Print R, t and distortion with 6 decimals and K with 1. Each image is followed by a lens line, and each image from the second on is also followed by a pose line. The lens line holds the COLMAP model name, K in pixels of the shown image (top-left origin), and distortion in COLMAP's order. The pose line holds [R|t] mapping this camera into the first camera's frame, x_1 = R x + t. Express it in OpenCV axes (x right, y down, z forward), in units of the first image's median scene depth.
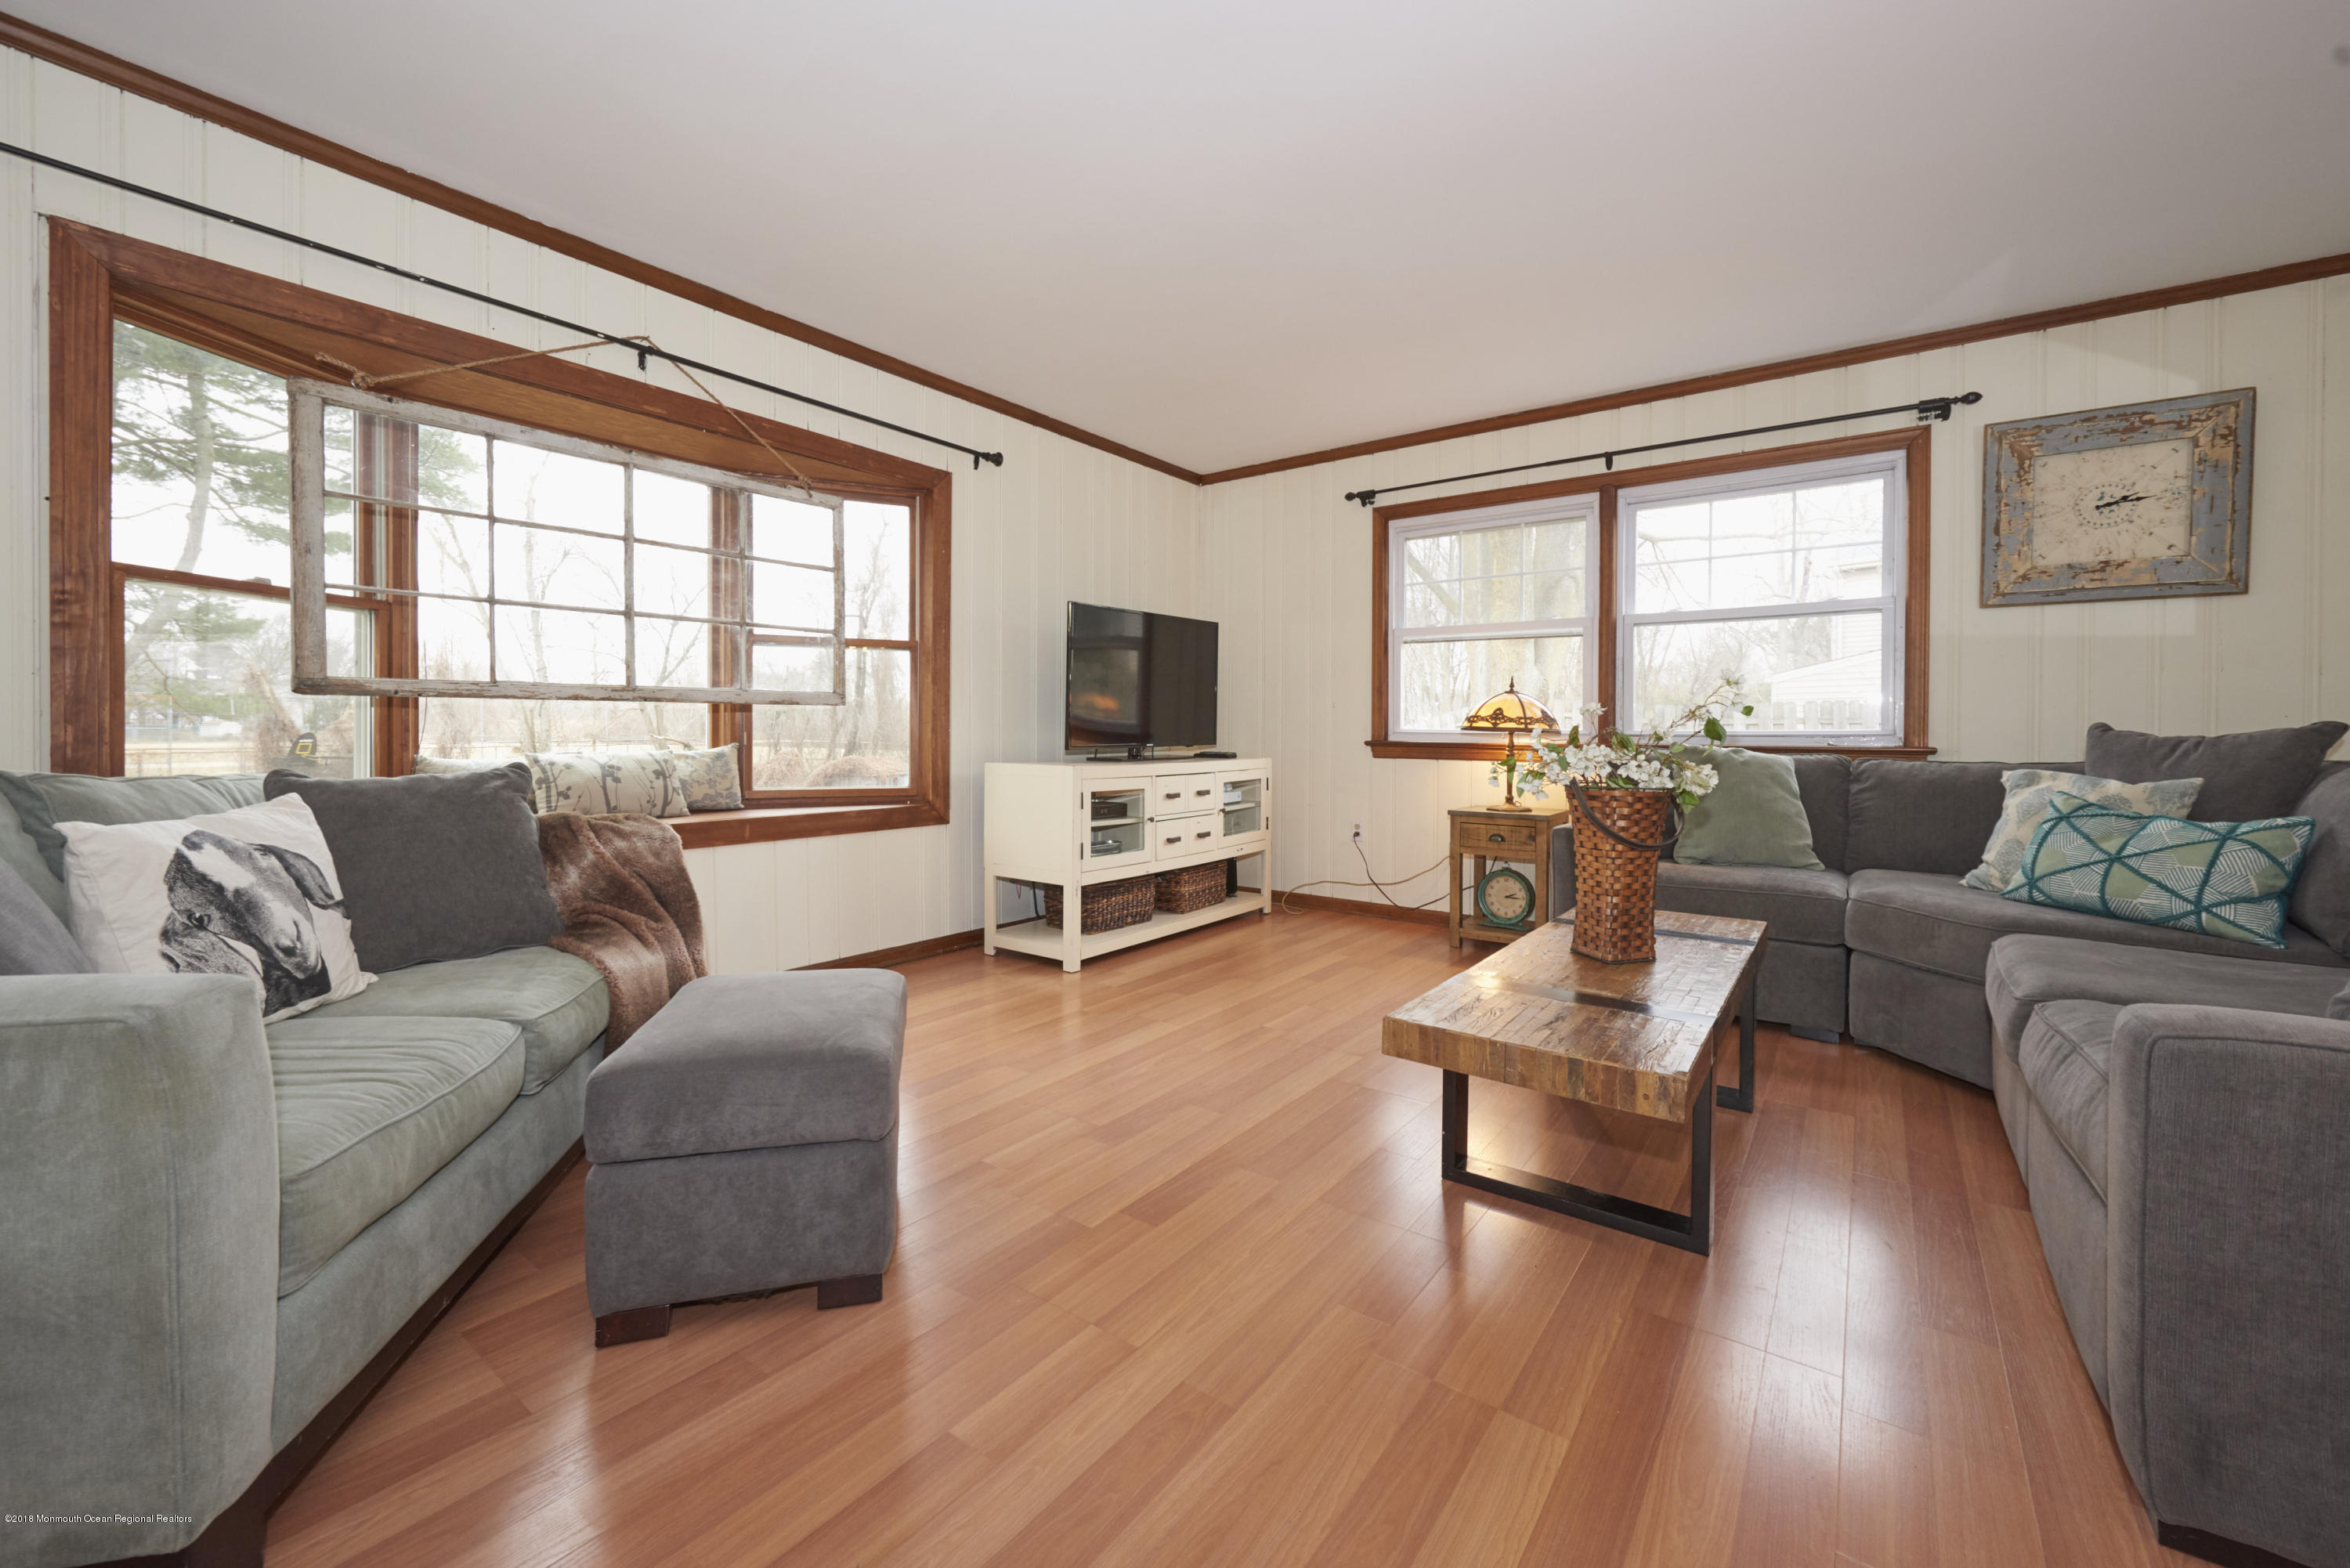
lens RADIAL K [[931.3, 0, 1182.9], [0, 931.3, 742.9], [0, 0, 1]] dist [-0.001232, 0.000249]
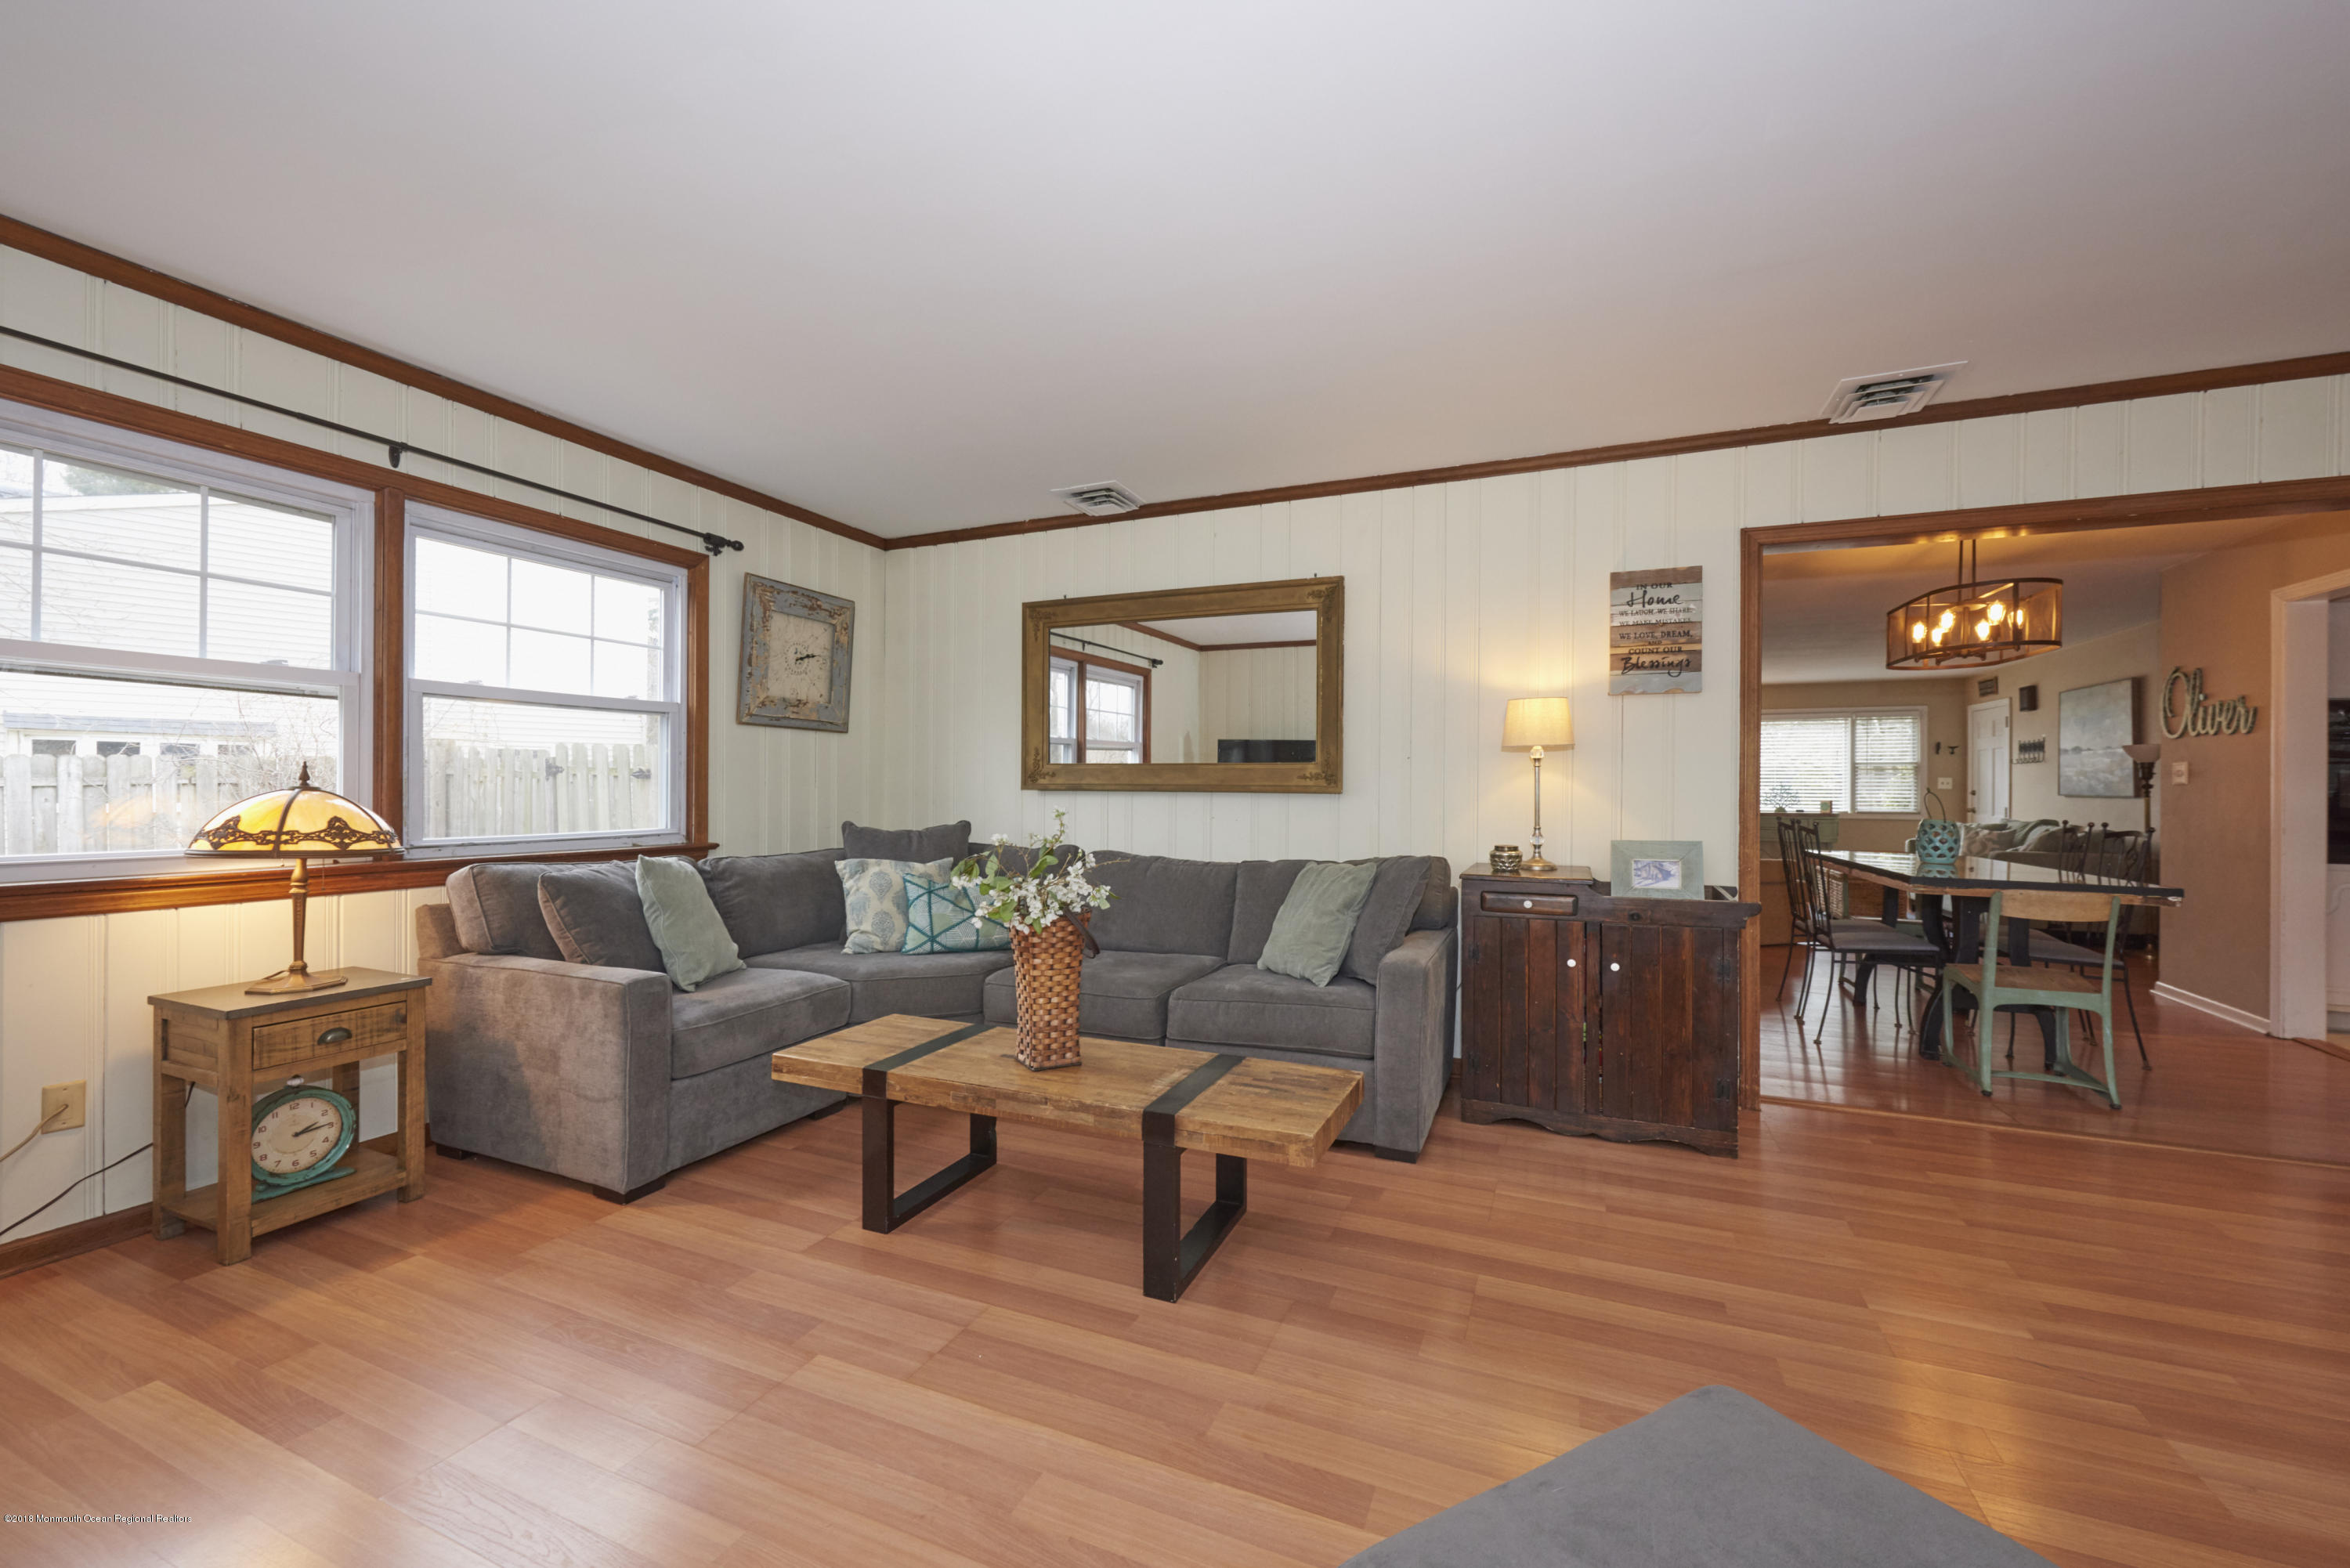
lens RADIAL K [[931.9, 0, 1177.4], [0, 931.9, 795.2], [0, 0, 1]] dist [-0.001890, 0.000209]
pose [[-0.224701, -0.013710, 0.974331, -0.427116], [0.003348, 0.999884, 0.014842, -0.069034], [-0.974422, 0.006597, -0.224629, 0.713692]]
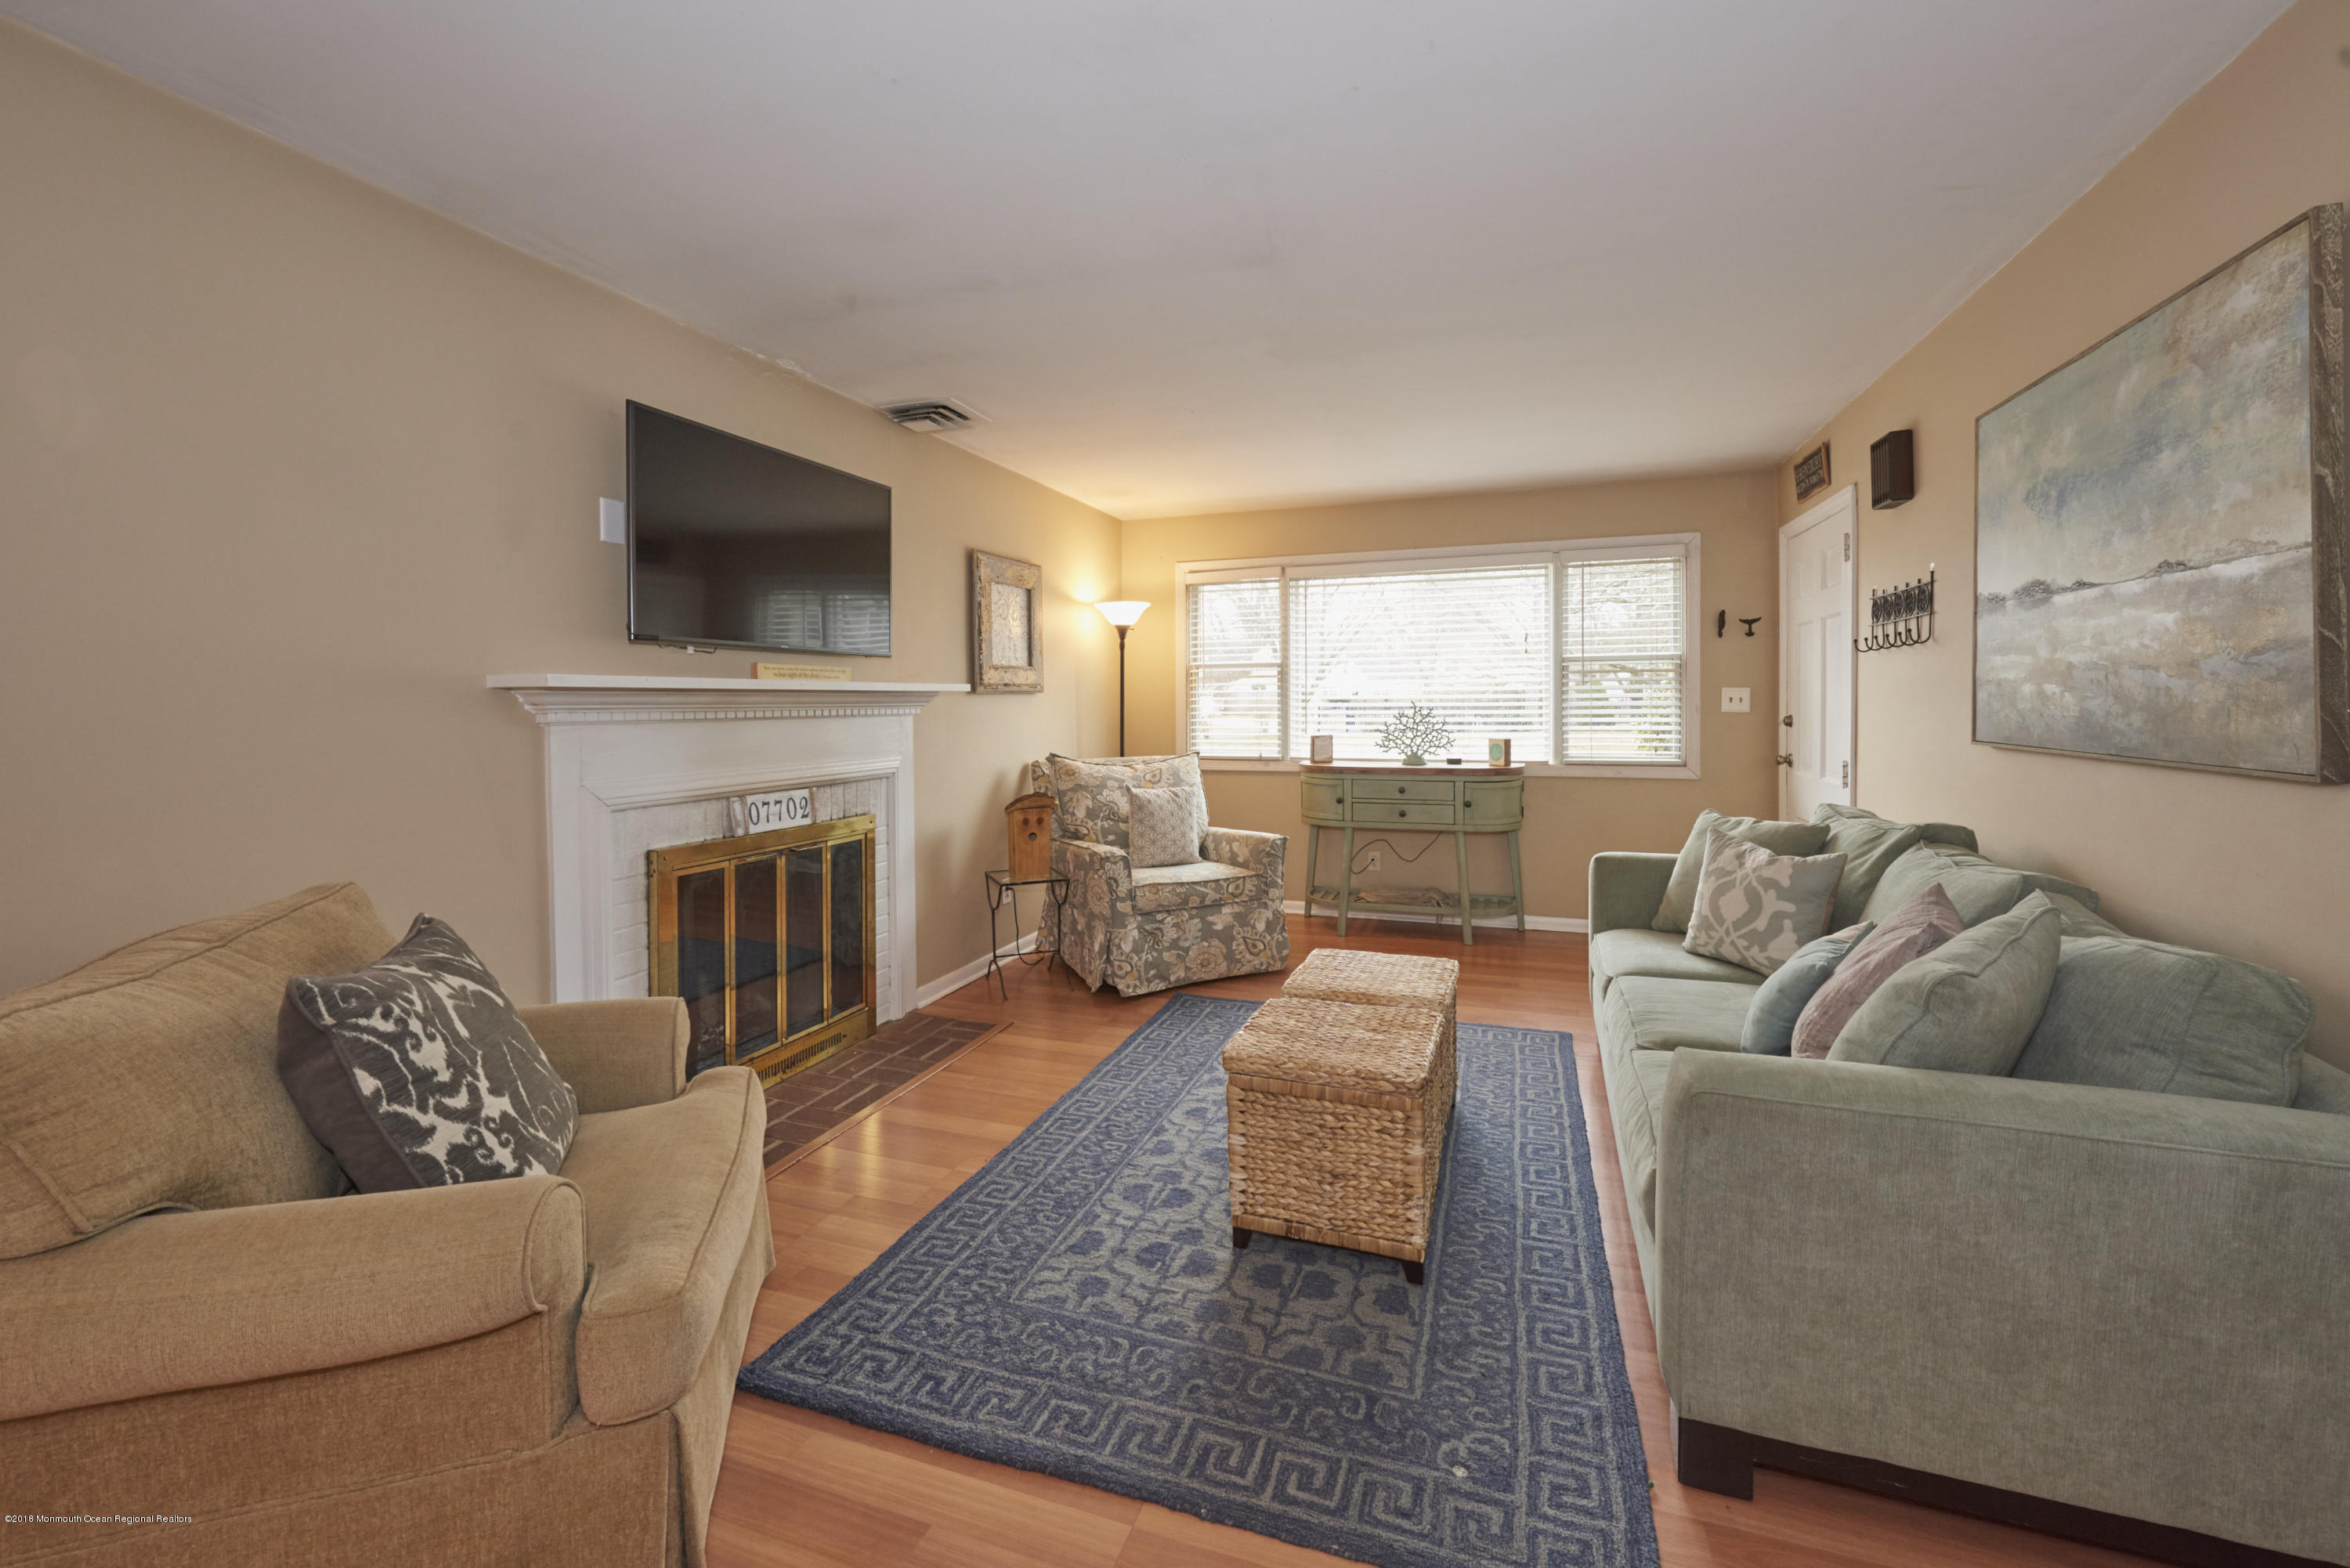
lens RADIAL K [[944.0, 0, 1171.3], [0, 944.0, 704.9], [0, 0, 1]] dist [-0.002038, -0.000080]
pose [[-0.281271, -0.006652, 0.959605, 0.814240], [0.016735, 0.999790, 0.011836, -0.076933], [-0.959482, 0.019389, -0.281101, -1.143331]]
